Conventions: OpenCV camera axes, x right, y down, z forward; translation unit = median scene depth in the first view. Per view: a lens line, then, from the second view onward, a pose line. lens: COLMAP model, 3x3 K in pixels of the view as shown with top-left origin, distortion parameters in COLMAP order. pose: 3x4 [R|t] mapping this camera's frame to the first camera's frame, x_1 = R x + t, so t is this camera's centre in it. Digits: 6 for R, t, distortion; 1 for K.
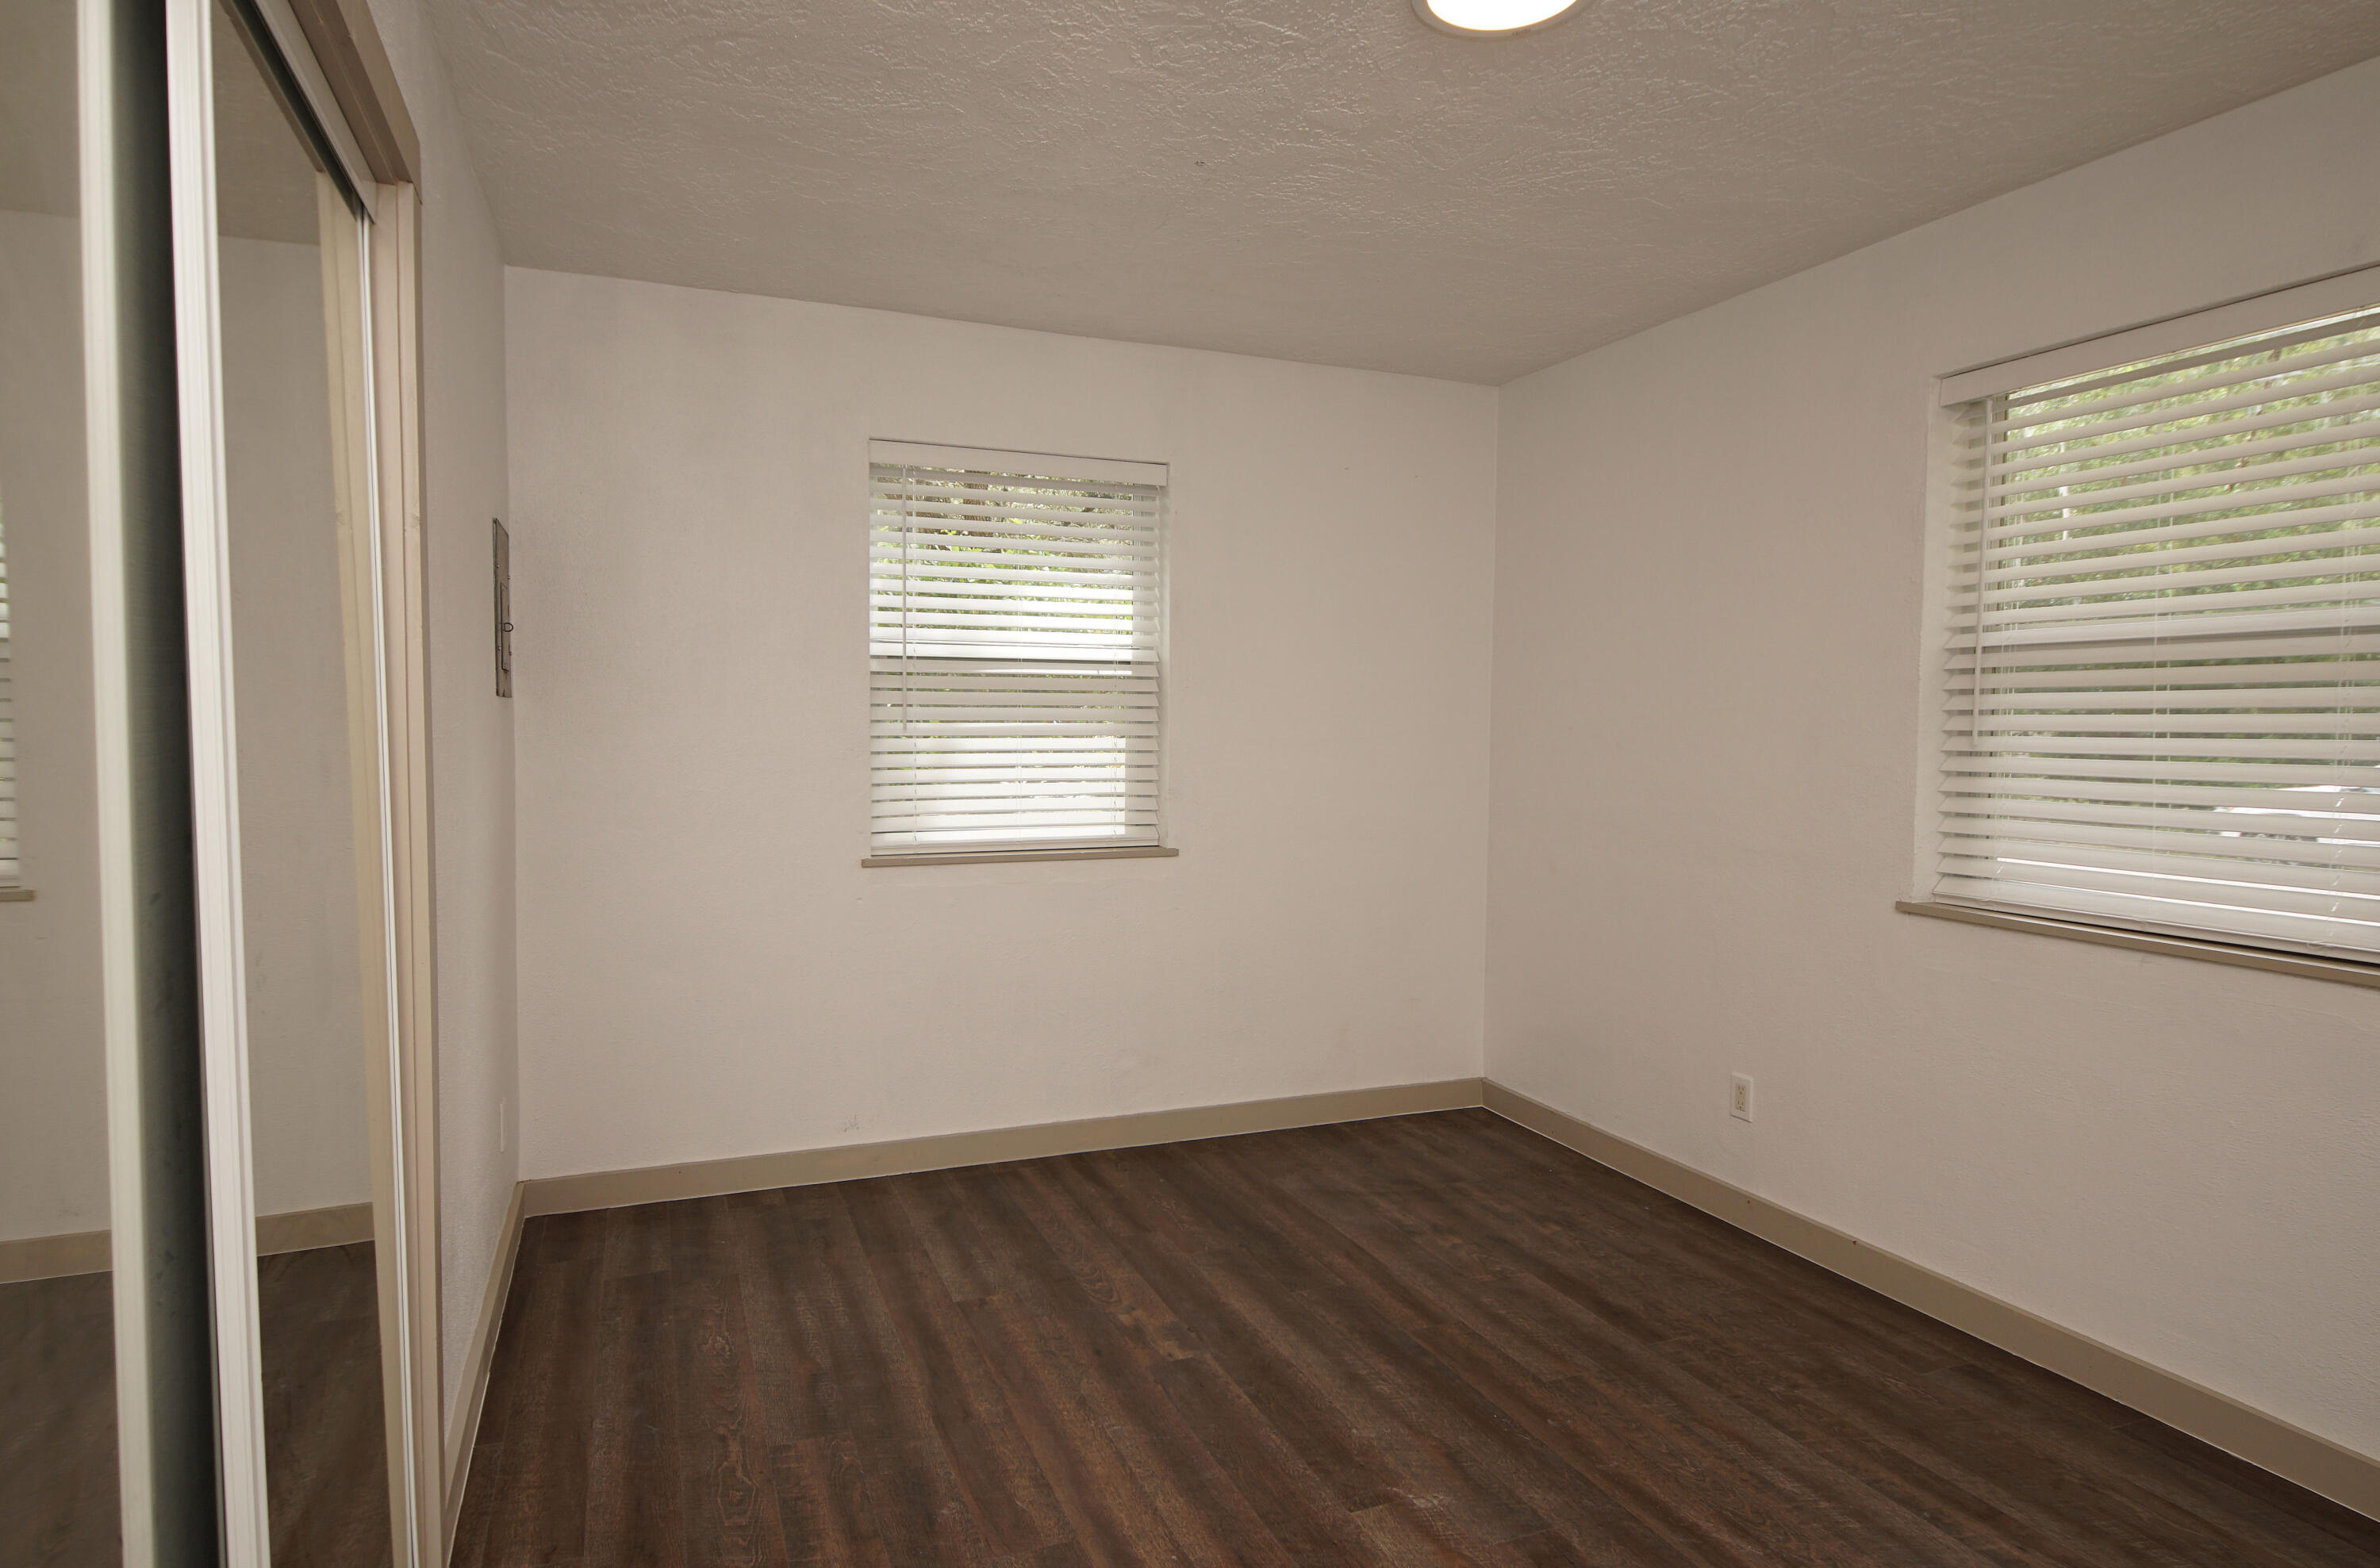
lens RADIAL K [[1305.1, 0, 1183.6], [0, 1305.1, 775.4], [0, 0, 1]] dist [0.033839, -0.001092]
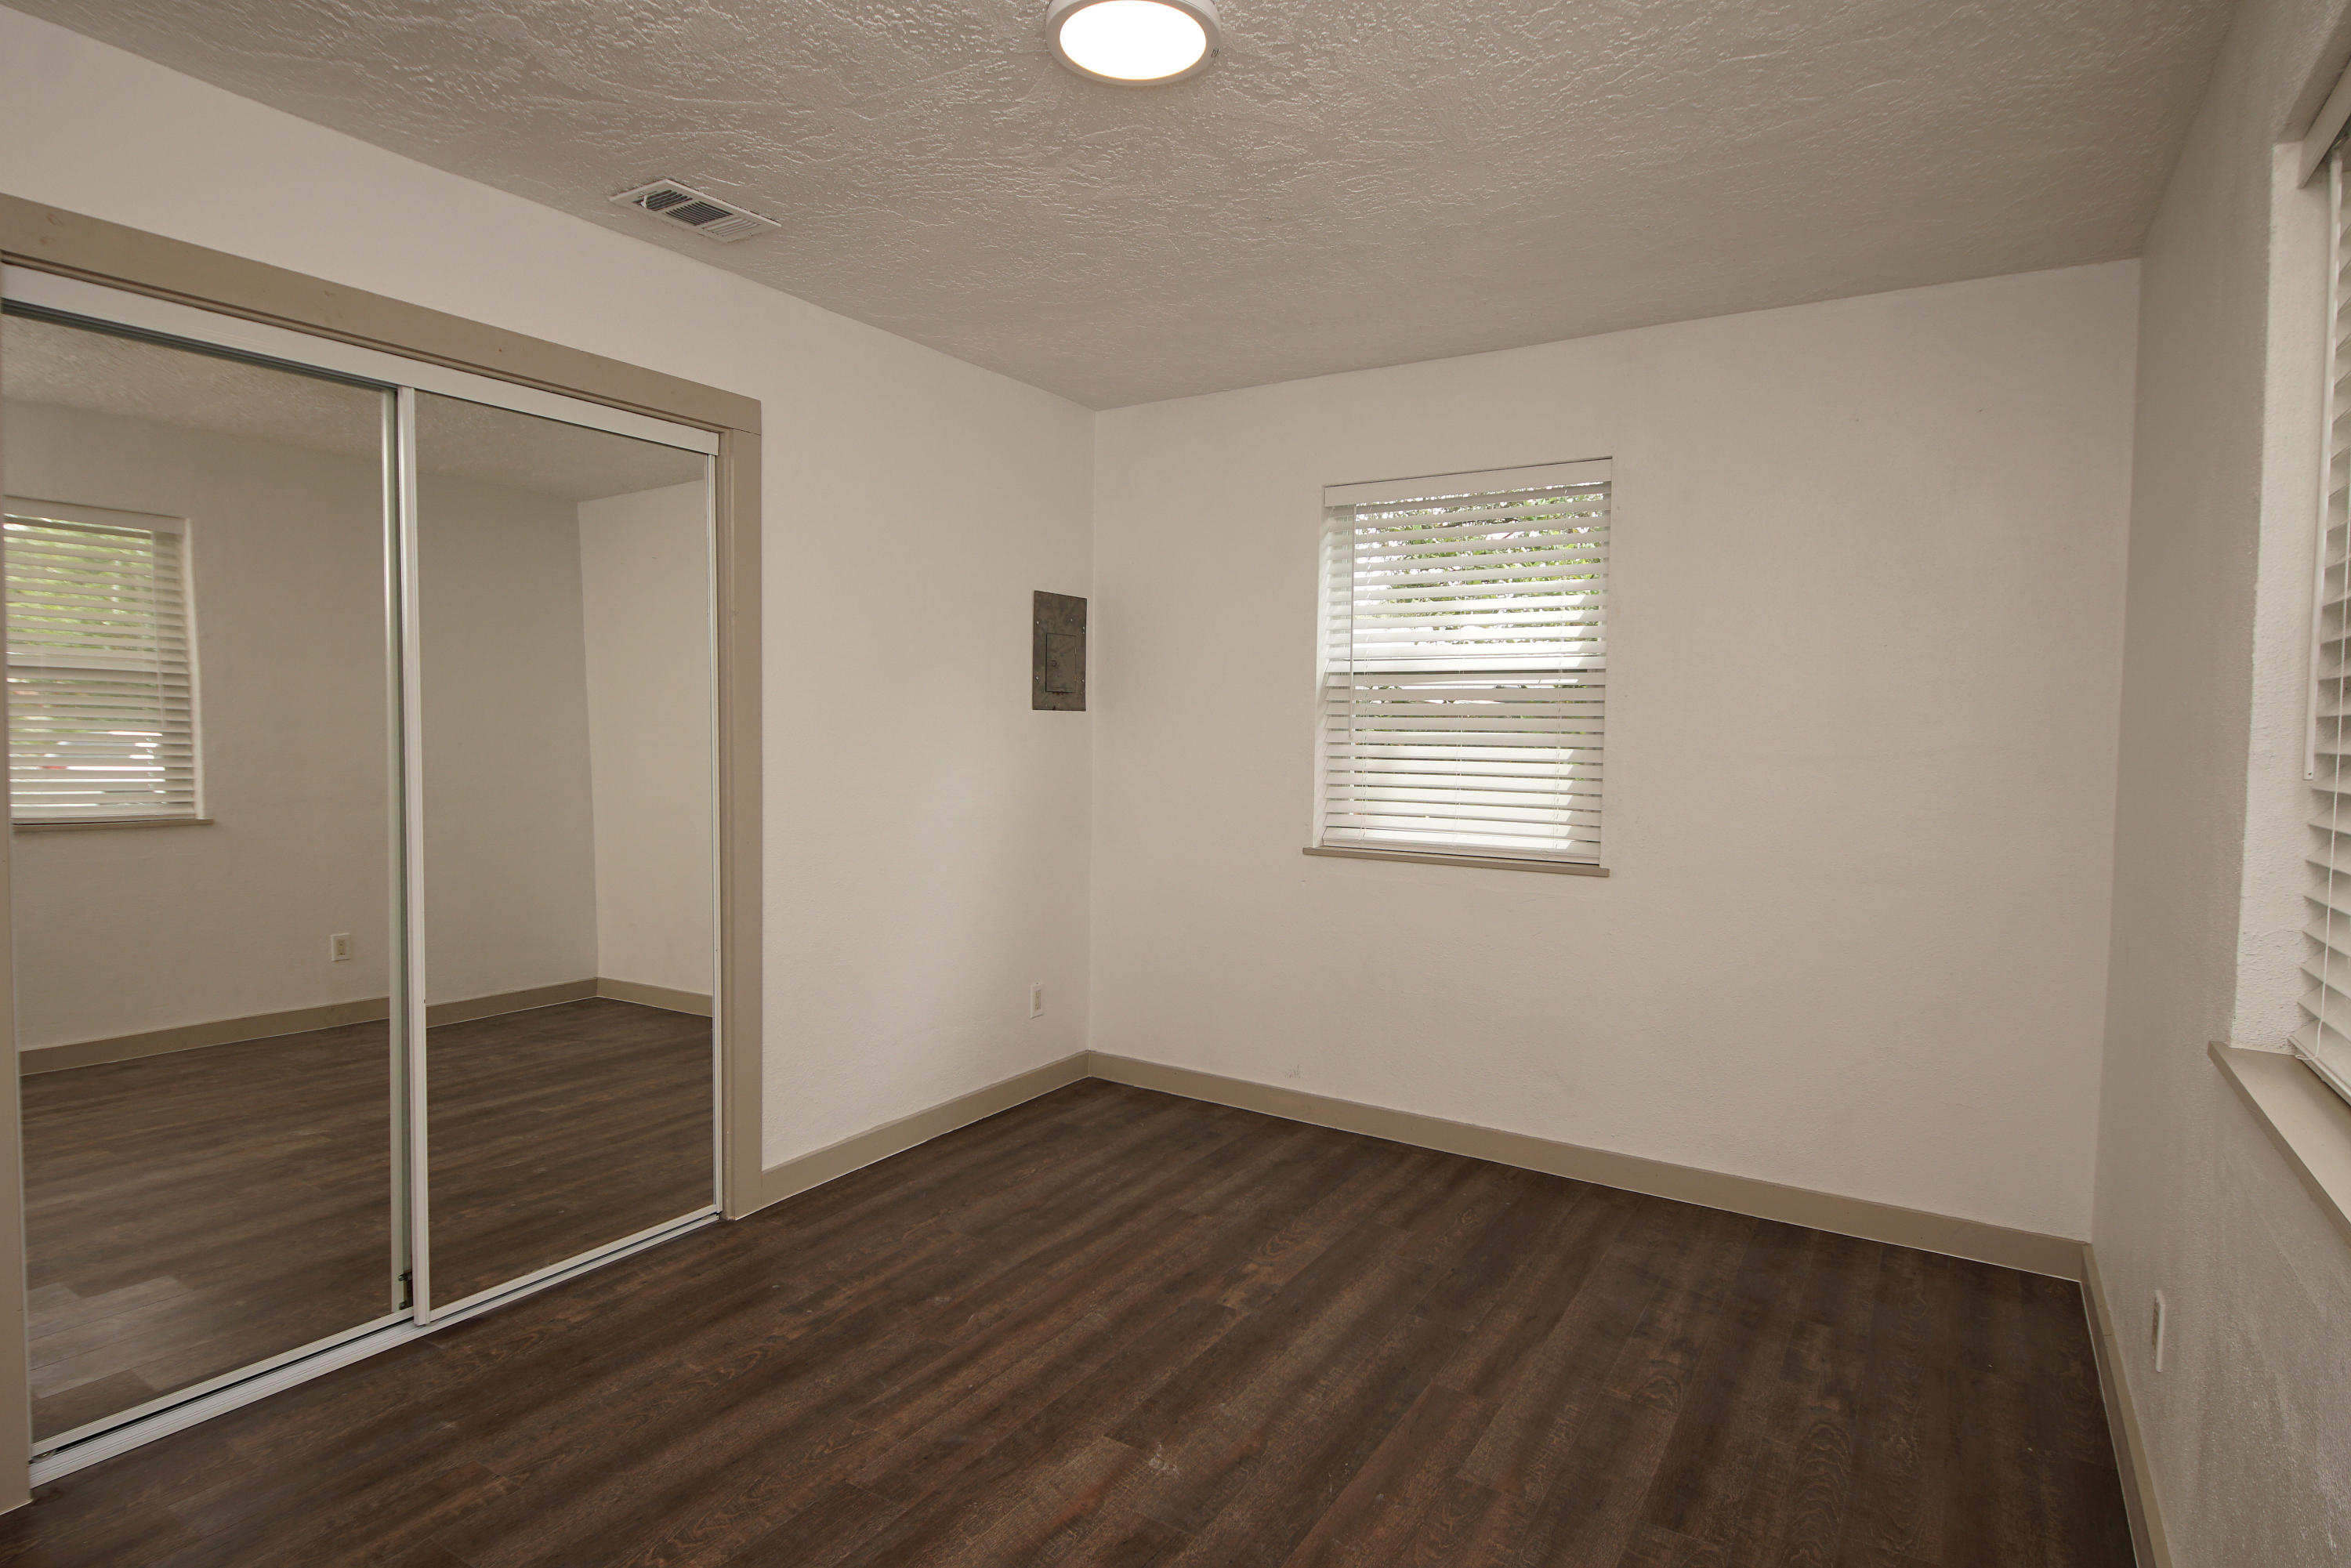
lens RADIAL K [[1258.9, 0, 1154.2], [0, 1258.9, 770.4], [0, 0, 1]] dist [0.040277, -0.038452]
pose [[0.586392, 0.030907, -0.809438, 0.654672], [-0.045168, 0.998965, 0.005423, -0.005255], [0.808767, 0.033380, 0.587181, 0.255072]]
